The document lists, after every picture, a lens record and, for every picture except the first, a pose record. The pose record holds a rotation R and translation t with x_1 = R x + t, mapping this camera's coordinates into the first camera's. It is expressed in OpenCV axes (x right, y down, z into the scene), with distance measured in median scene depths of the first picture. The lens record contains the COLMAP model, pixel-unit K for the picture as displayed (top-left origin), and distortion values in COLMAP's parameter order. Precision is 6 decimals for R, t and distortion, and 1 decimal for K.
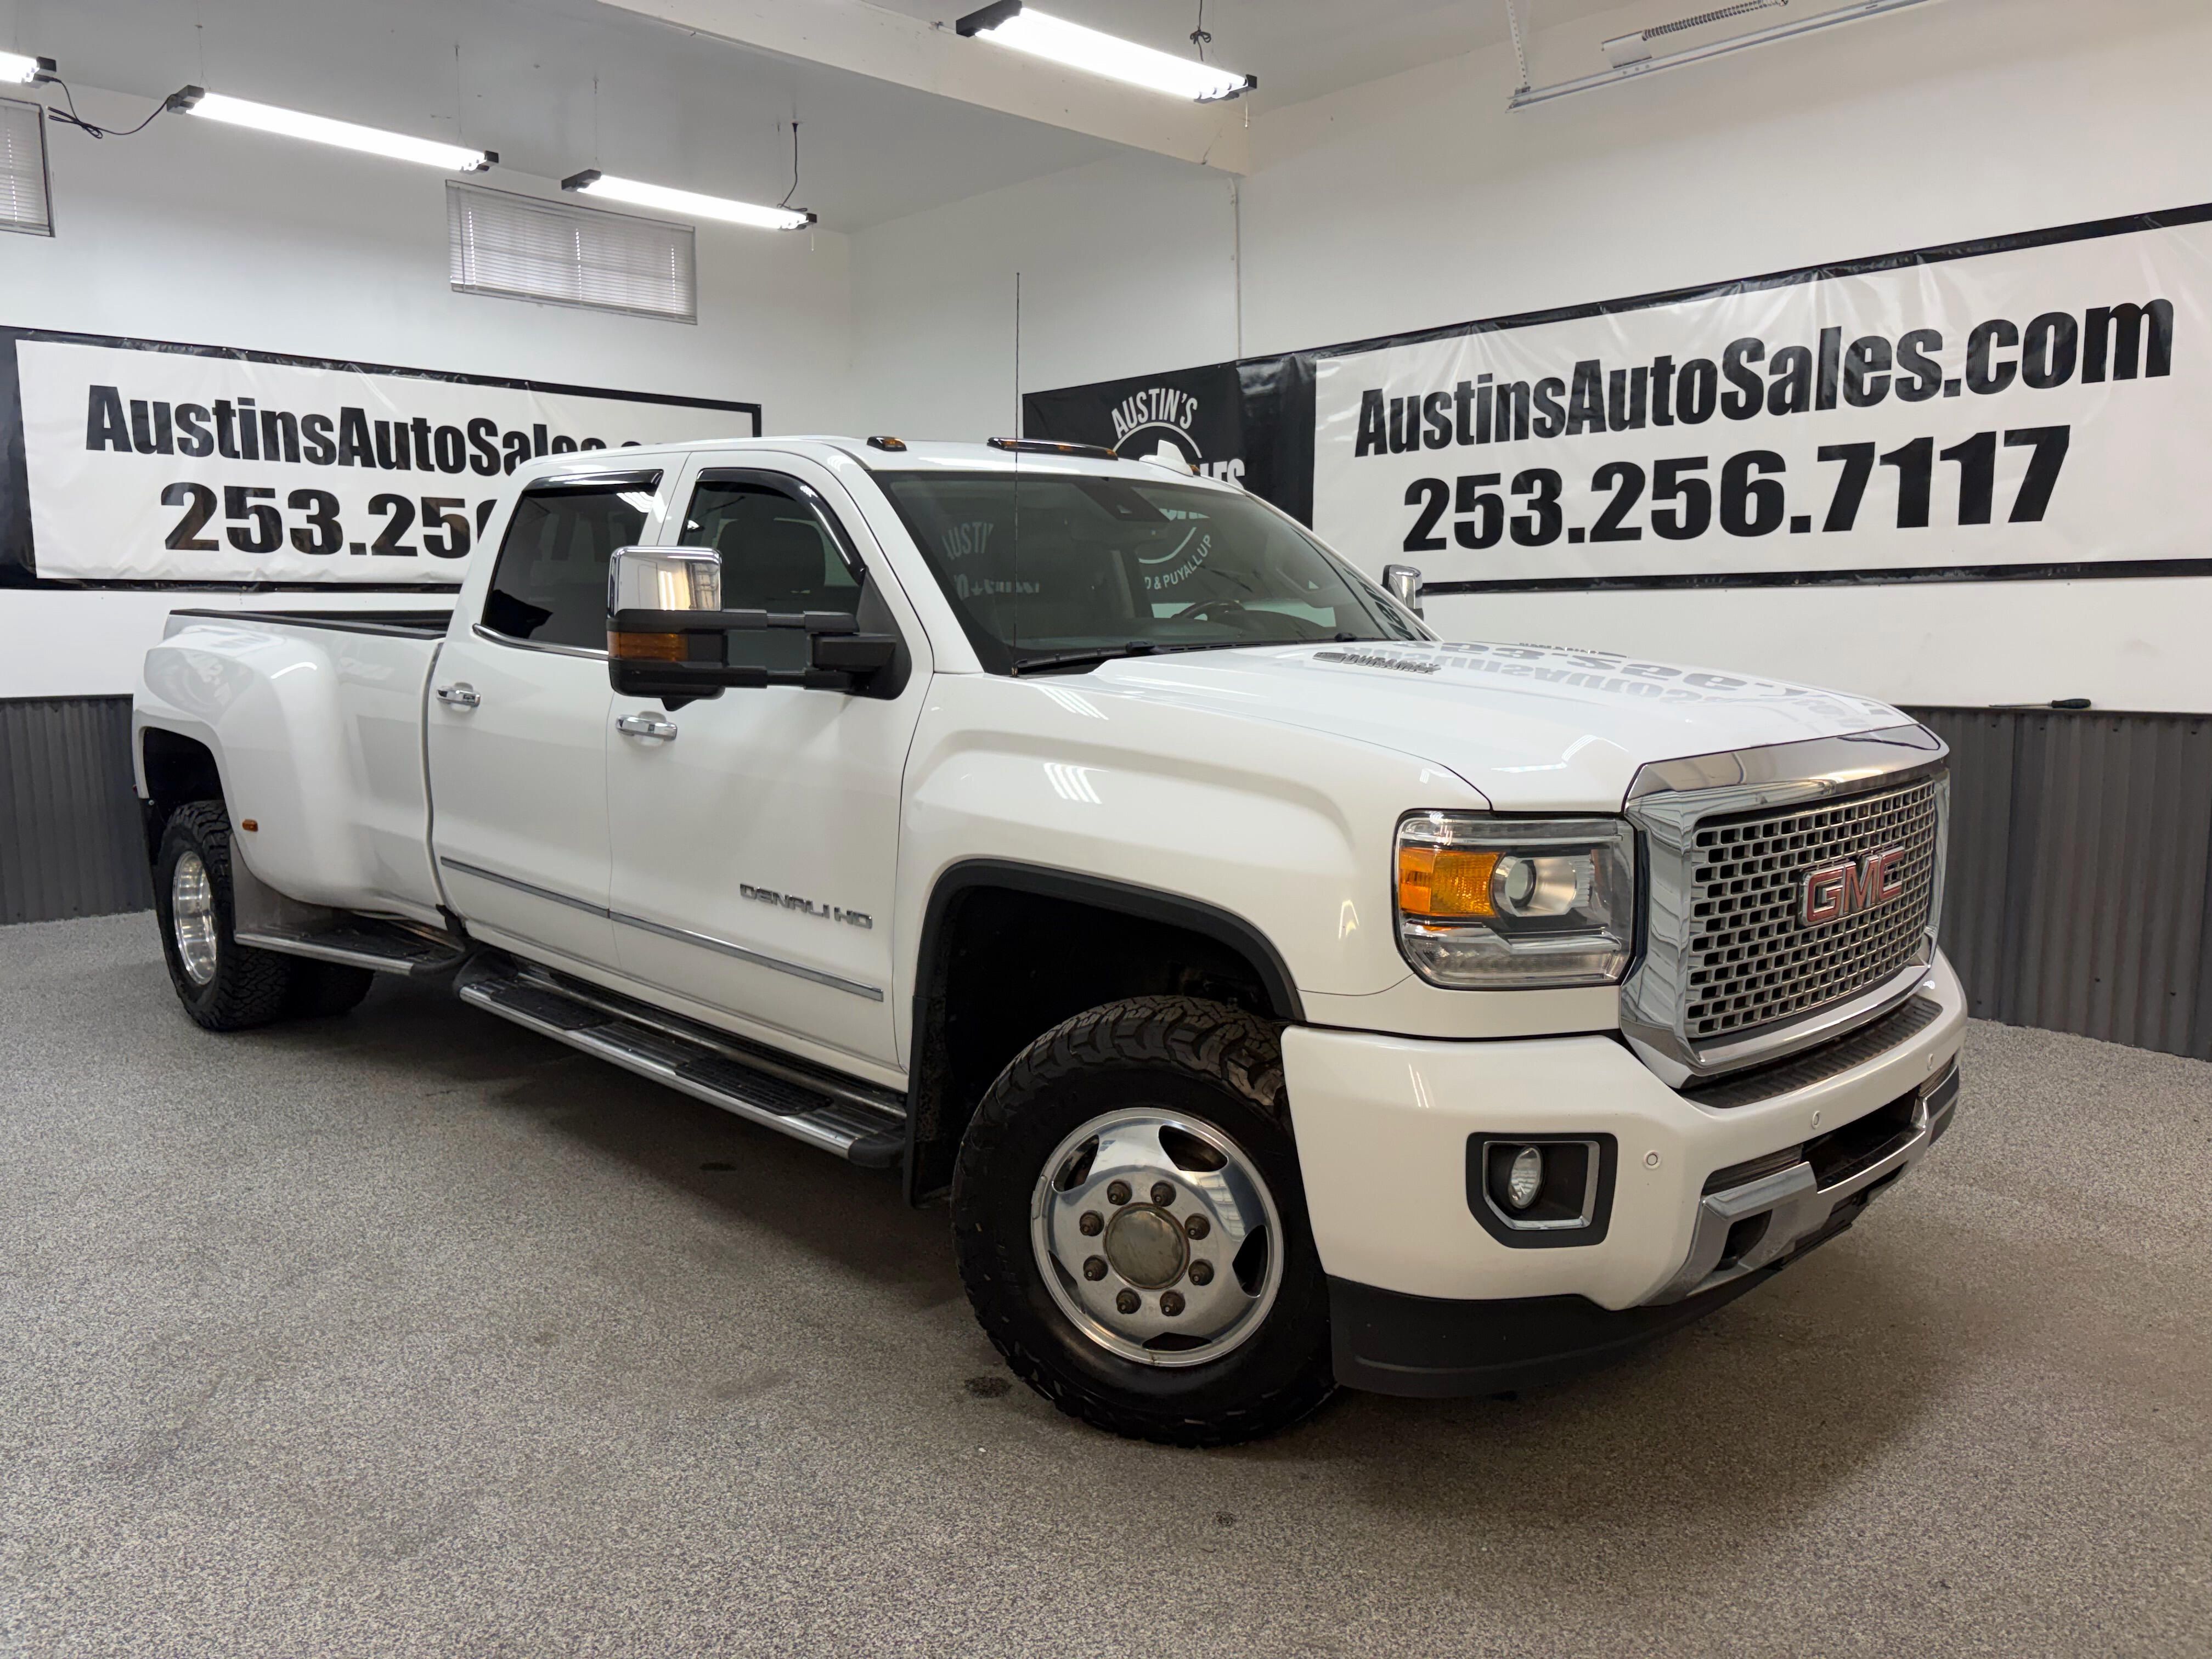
lens RADIAL K [[1717.7, 0, 1105.2], [0, 1717.7, 836.7], [0, 0, 1]] dist [0.017219, 0.017693]
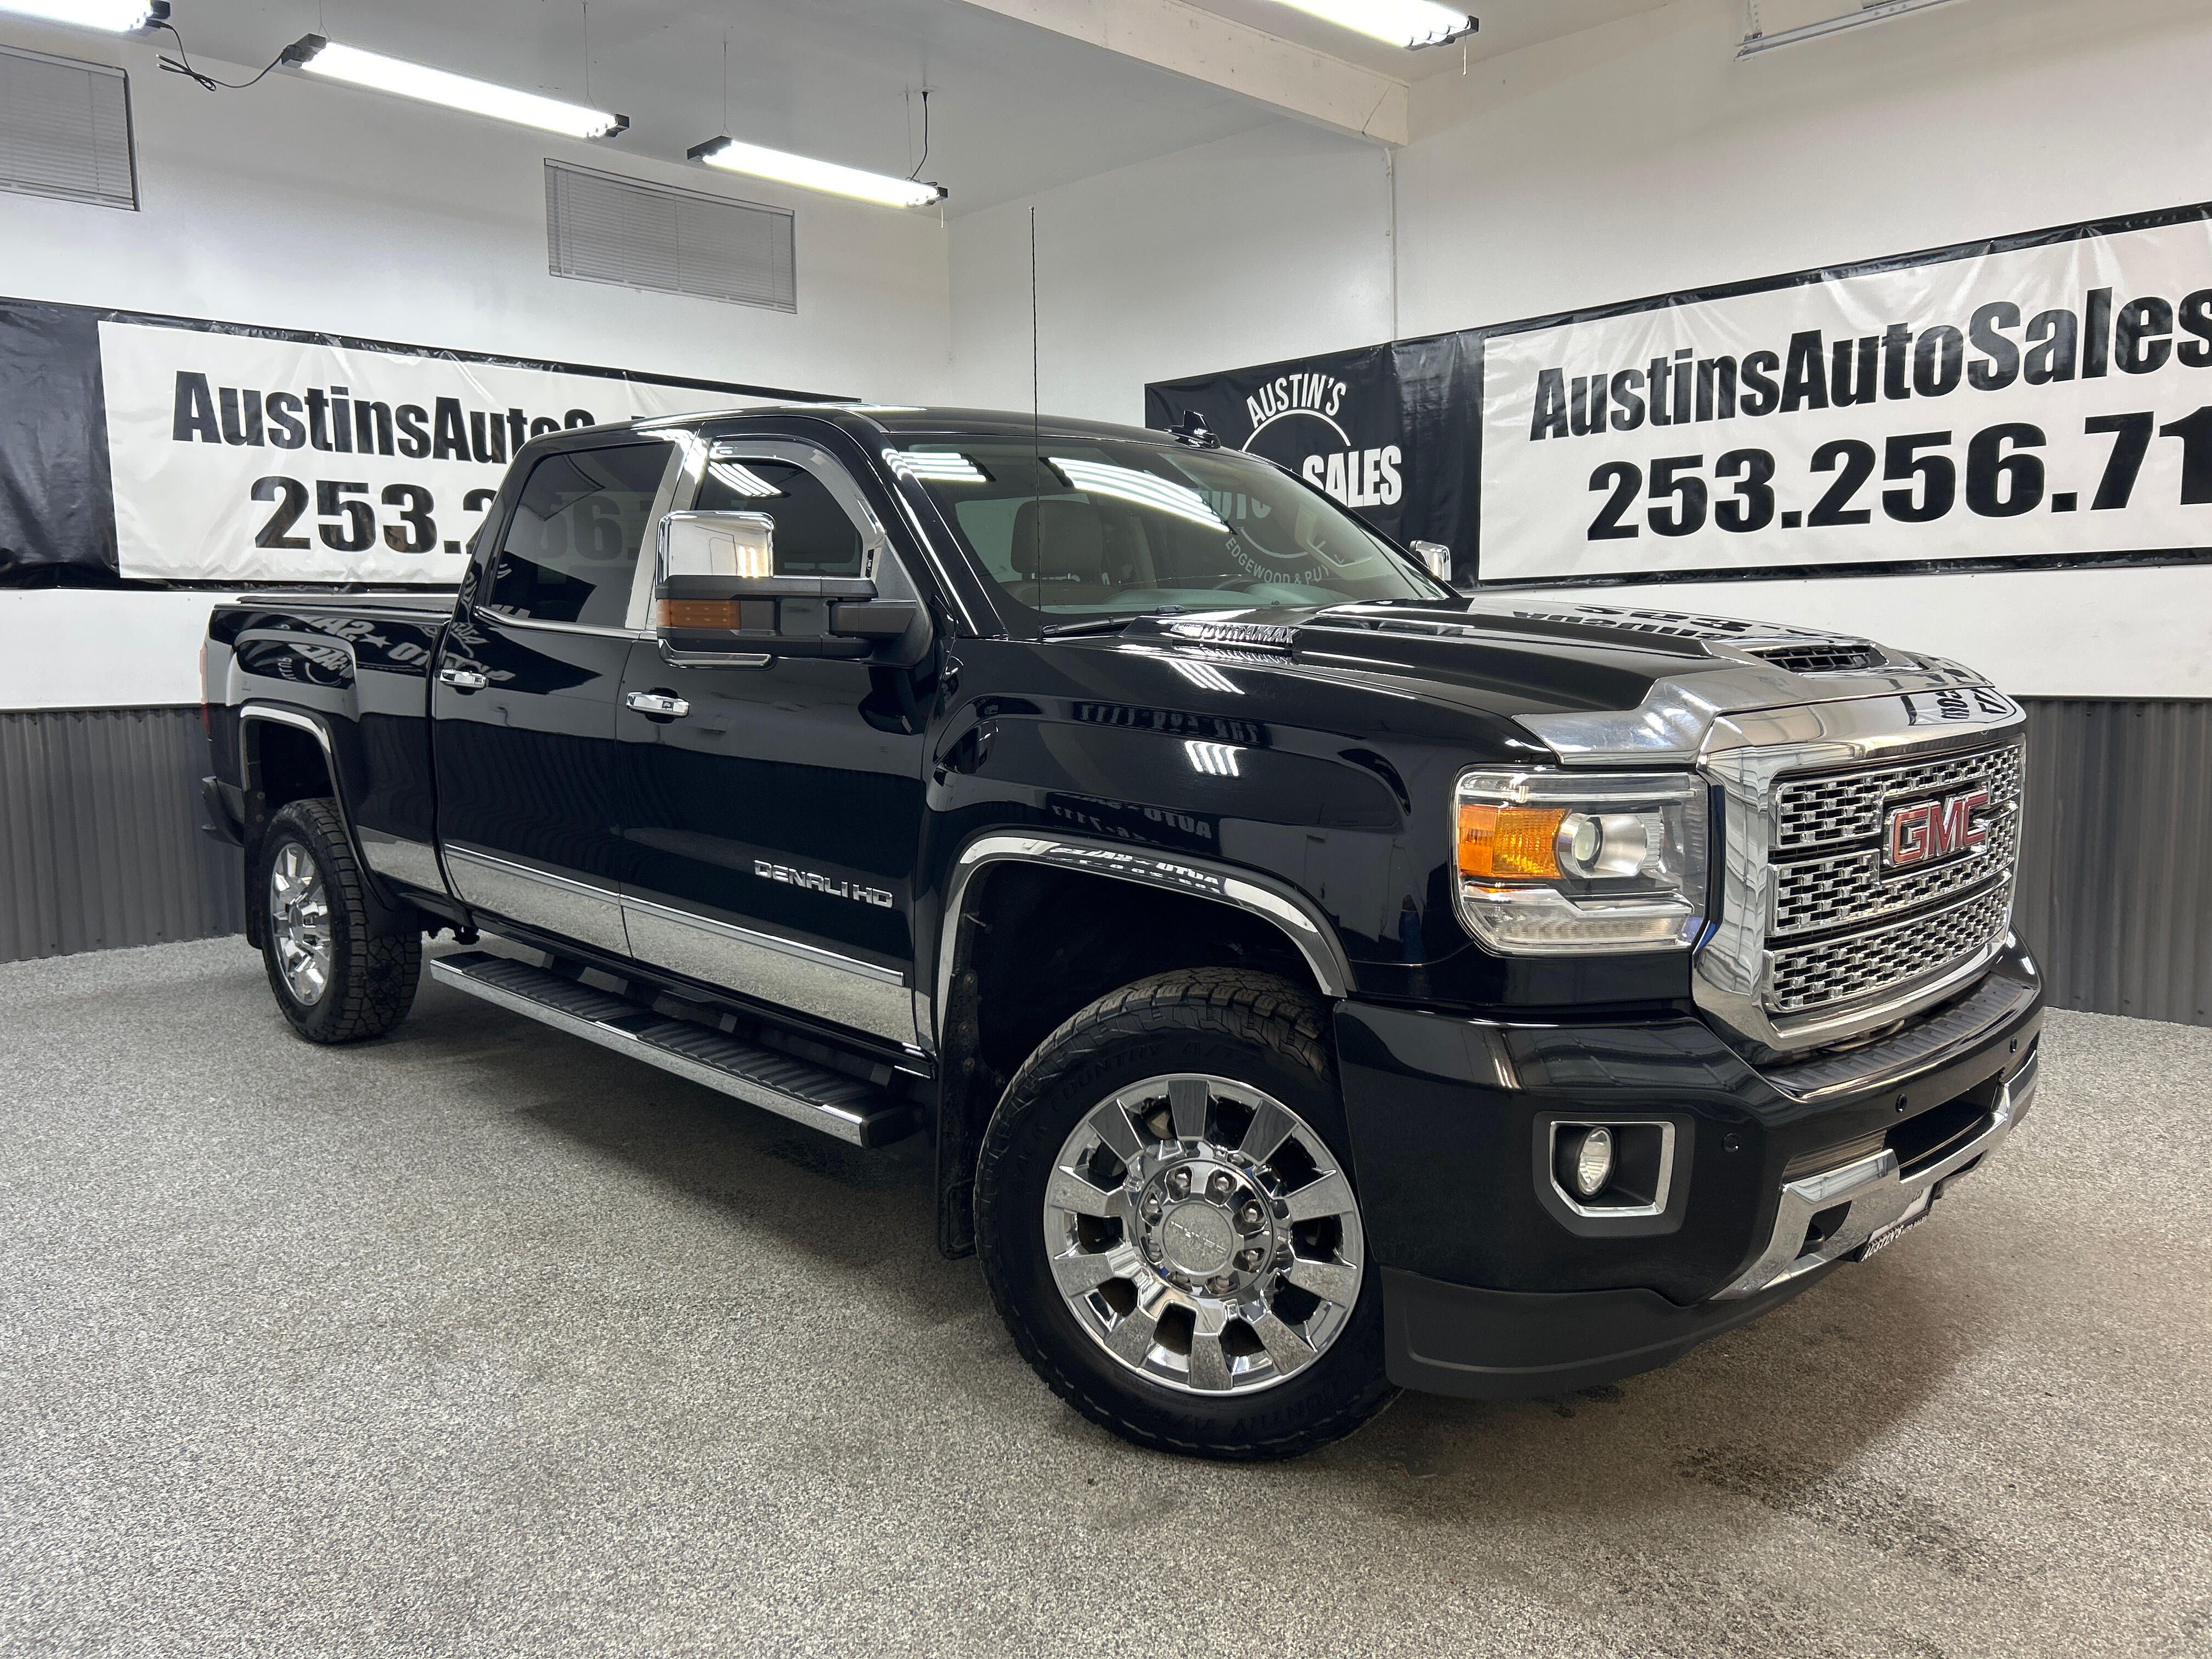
lens RADIAL K [[1710.1, 0, 1114.5], [0, 1710.1, 822.5], [0, 0, 1]] dist [0.035352, -0.028064]
pose [[0.999928, -0.006842, 0.009884, -0.099743], [0.007015, 0.999820, -0.017628, 0.002009], [-0.009761, 0.017696, 0.999796, 0.076877]]
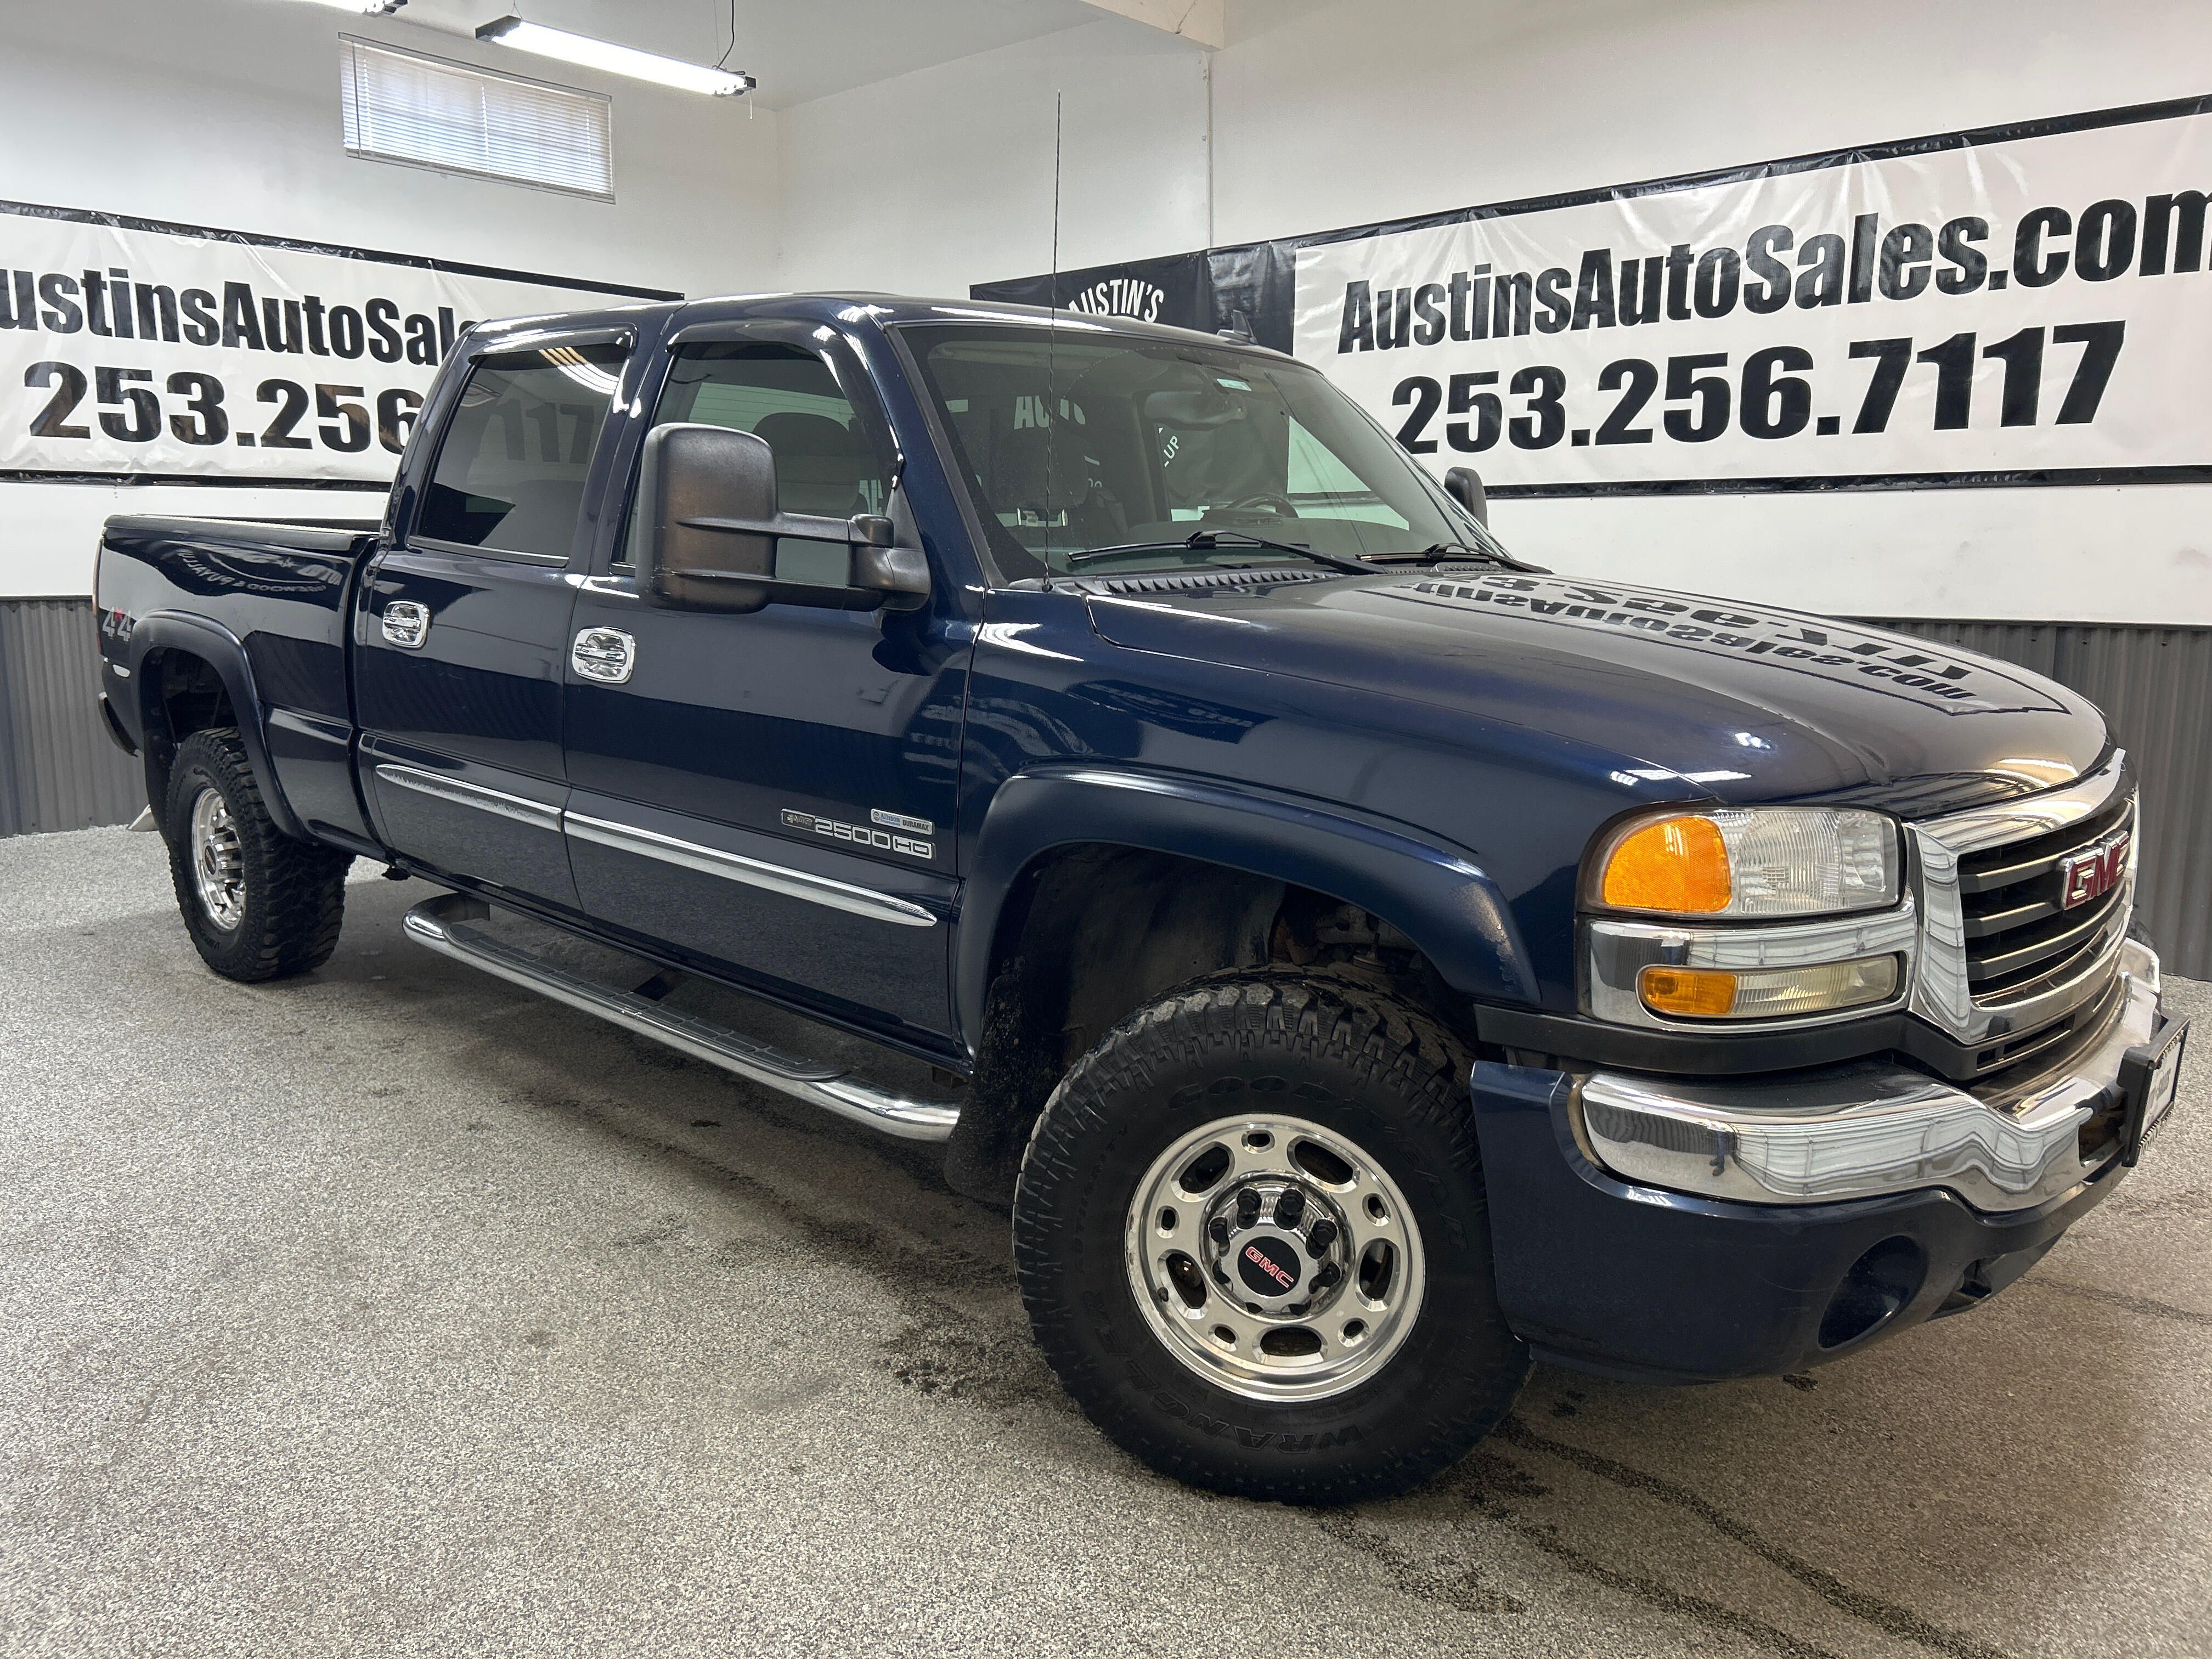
lens RADIAL K [[1709.5, 0, 1099.1], [0, 1709.5, 820.7], [0, 0, 1]] dist [0.042714, -0.043263]
pose [[0.998062, -0.000756, 0.062215, -0.047649], [-0.001429, 0.999384, 0.035074, 0.002249], [-0.062204, -0.035095, 0.997446, 0.066825]]
